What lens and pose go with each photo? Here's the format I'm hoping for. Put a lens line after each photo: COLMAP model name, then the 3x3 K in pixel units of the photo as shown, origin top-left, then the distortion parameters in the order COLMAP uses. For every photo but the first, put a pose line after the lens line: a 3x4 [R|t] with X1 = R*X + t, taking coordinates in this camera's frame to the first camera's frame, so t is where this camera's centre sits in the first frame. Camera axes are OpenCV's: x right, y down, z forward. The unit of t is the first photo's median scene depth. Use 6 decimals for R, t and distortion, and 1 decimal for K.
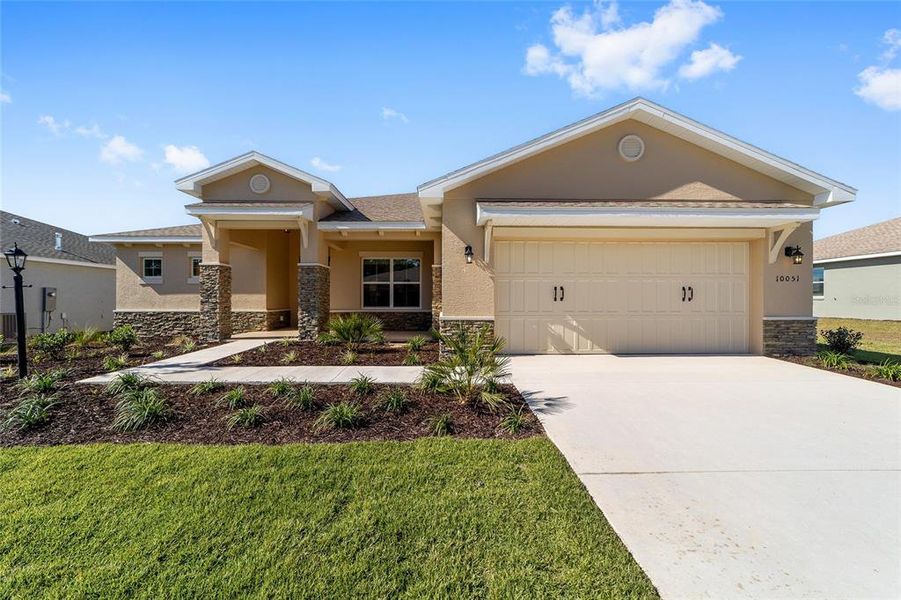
lens RADIAL K [[347.3, 0, 447.3], [0, 347.3, 300.6], [0, 0, 1]] dist [-0.015434, 0.008942]
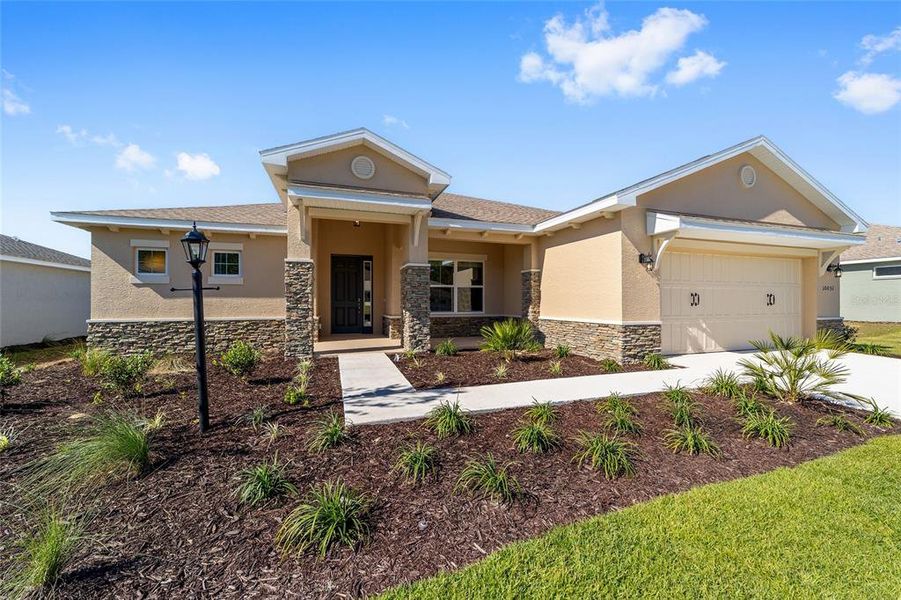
lens RADIAL K [[347.3, 0, 447.3], [0, 347.3, 300.6], [0, 0, 1]] dist [-0.015434, 0.008942]
pose [[0.954388, 0.000496, 0.298569, -0.600331], [0.001405, 0.999980, -0.006151, -0.008226], [-0.298567, 0.006290, 0.954368, 0.135420]]
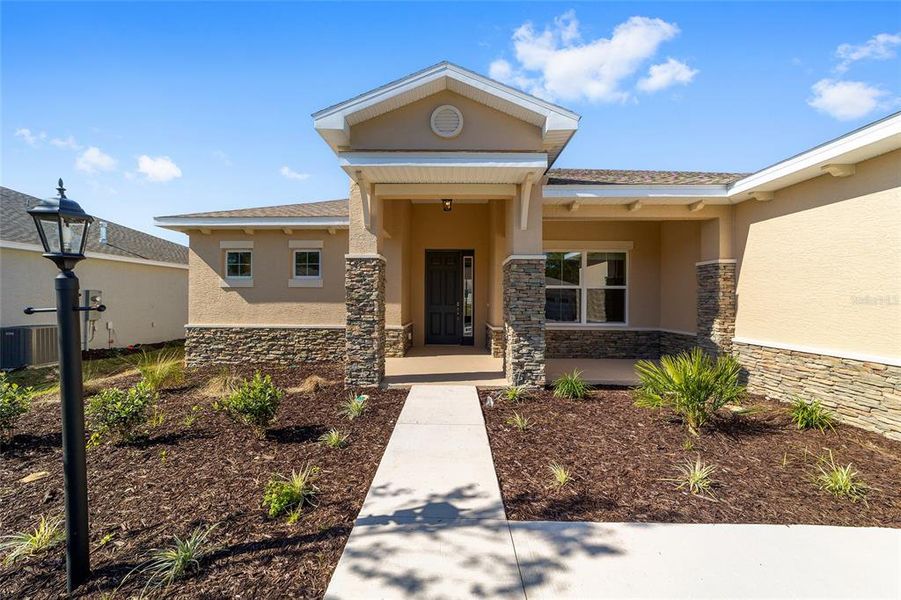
lens RADIAL K [[344.9, 0, 447.6], [0, 344.9, 300.0], [0, 0, 1]] dist [-0.017195, 0.009239]
pose [[0.999314, 0.005753, -0.036583, -0.519734], [-0.005762, 0.999983, -0.000124, -0.031753], [0.036581, 0.000334, 0.999331, 0.412358]]
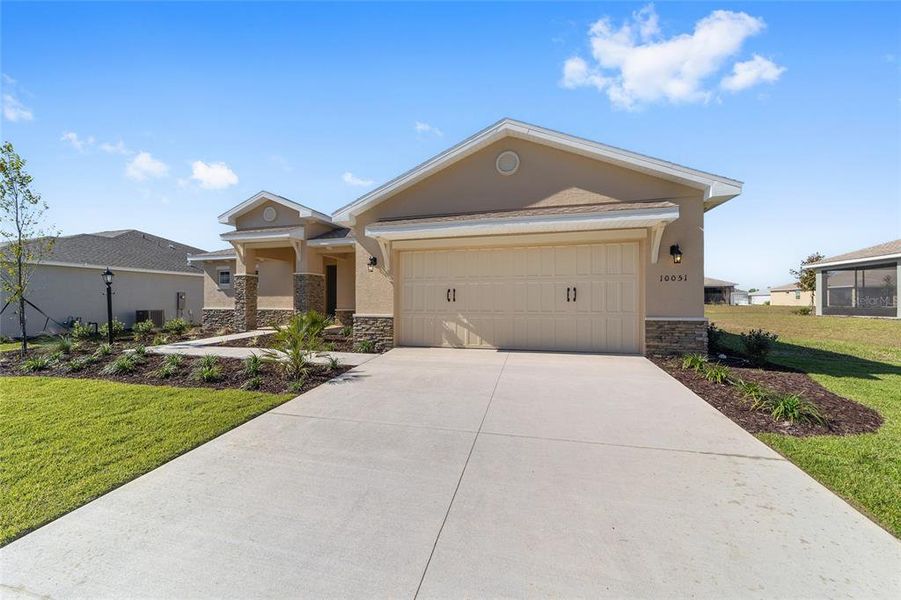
lens RADIAL K [[344.9, 0, 447.6], [0, 344.9, 300.0], [0, 0, 1]] dist [-0.017195, 0.009239]
pose [[0.959832, -0.002855, -0.280561, 0.490179], [0.002556, 0.999996, -0.001431, -0.001716], [0.280564, 0.000657, 0.959835, -0.081676]]
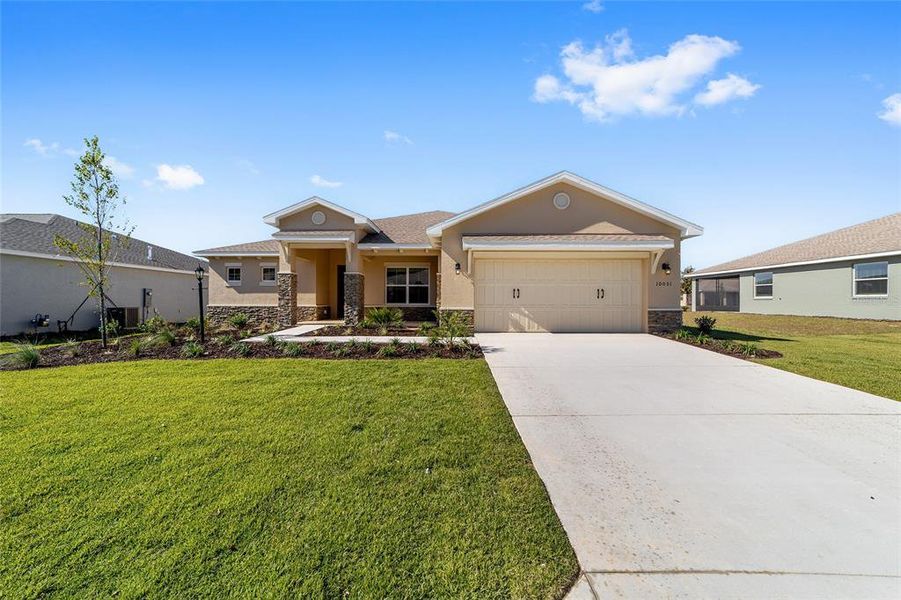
lens RADIAL K [[347.3, 0, 447.3], [0, 347.3, 300.6], [0, 0, 1]] dist [-0.015434, 0.008942]
pose [[0.999477, 0.002256, -0.032252, 0.048359], [-0.002303, 0.999996, -0.001409, 0.012127], [0.032249, 0.001483, 0.999479, -0.443362]]
